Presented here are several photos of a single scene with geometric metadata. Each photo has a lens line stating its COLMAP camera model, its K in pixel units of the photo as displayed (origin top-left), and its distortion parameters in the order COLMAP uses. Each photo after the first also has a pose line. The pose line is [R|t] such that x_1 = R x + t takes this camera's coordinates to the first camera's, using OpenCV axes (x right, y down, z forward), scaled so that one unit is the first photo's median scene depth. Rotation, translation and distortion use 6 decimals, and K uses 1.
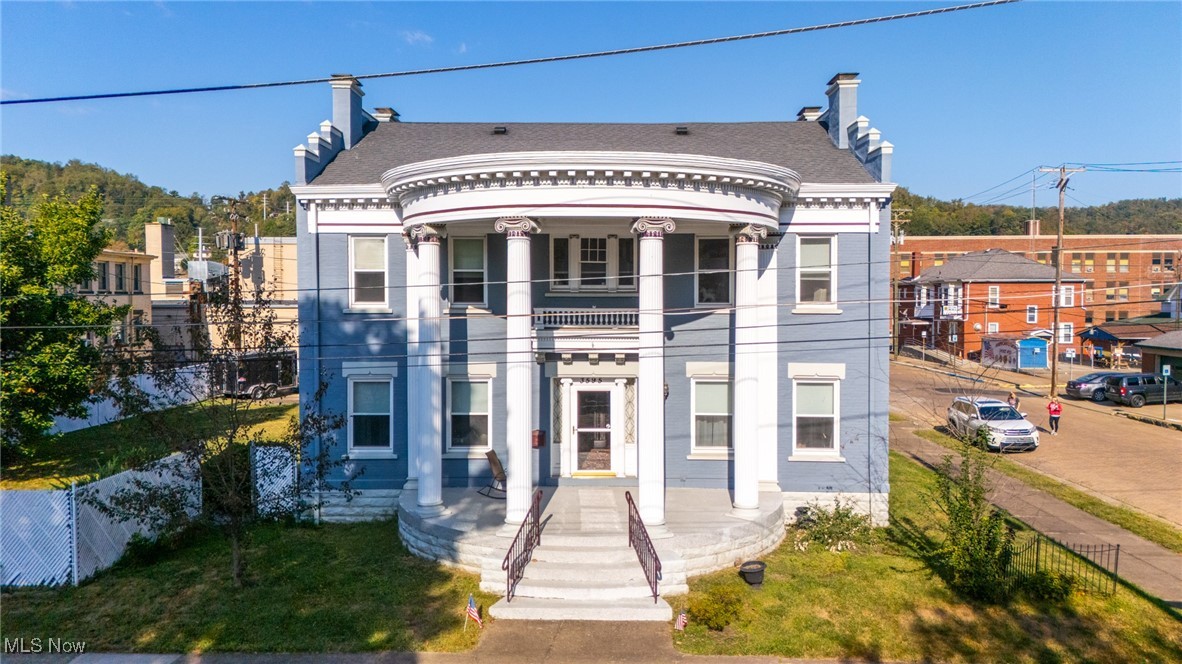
lens RADIAL K [[873.3, 0, 591.0], [0, 873.3, 332.0], [0, 0, 1]] dist [0.127071, -0.188032]
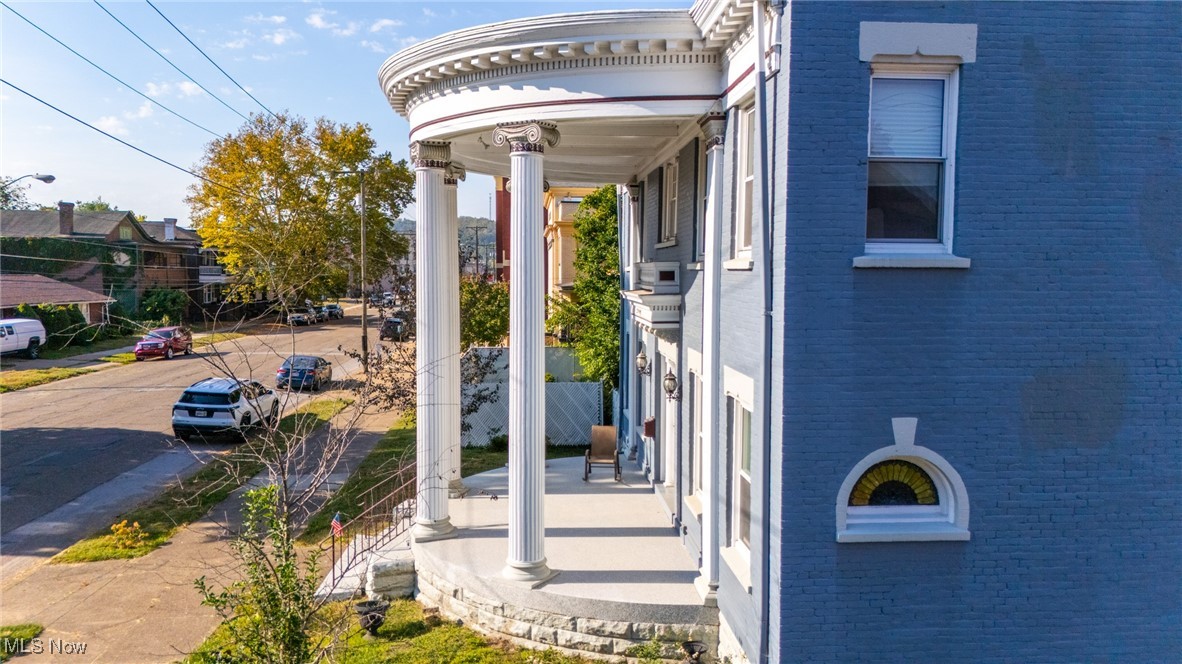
lens RADIAL K [[873.3, 0, 591.0], [0, 873.3, 332.0], [0, 0, 1]] dist [0.127071, -0.188032]
pose [[0.116034, 0.071505, -0.990668, 0.722737], [-0.040165, 0.996927, 0.067253, -0.015598], [0.992433, 0.031986, 0.118550, 0.856907]]
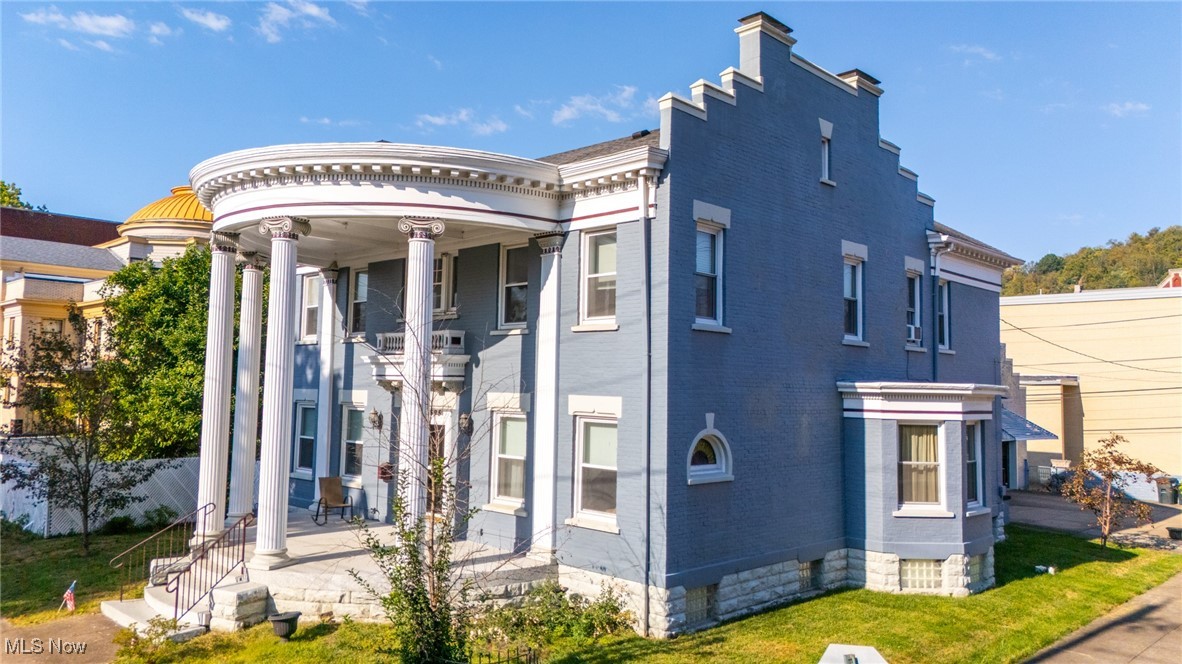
lens RADIAL K [[873.3, 0, 591.0], [0, 873.3, 332.0], [0, 0, 1]] dist [0.127071, -0.188032]
pose [[0.742628, -0.025589, -0.669215, 0.757478], [-0.046184, 0.994934, -0.089293, 0.047233], [0.668110, 0.097219, 0.737684, 0.435909]]
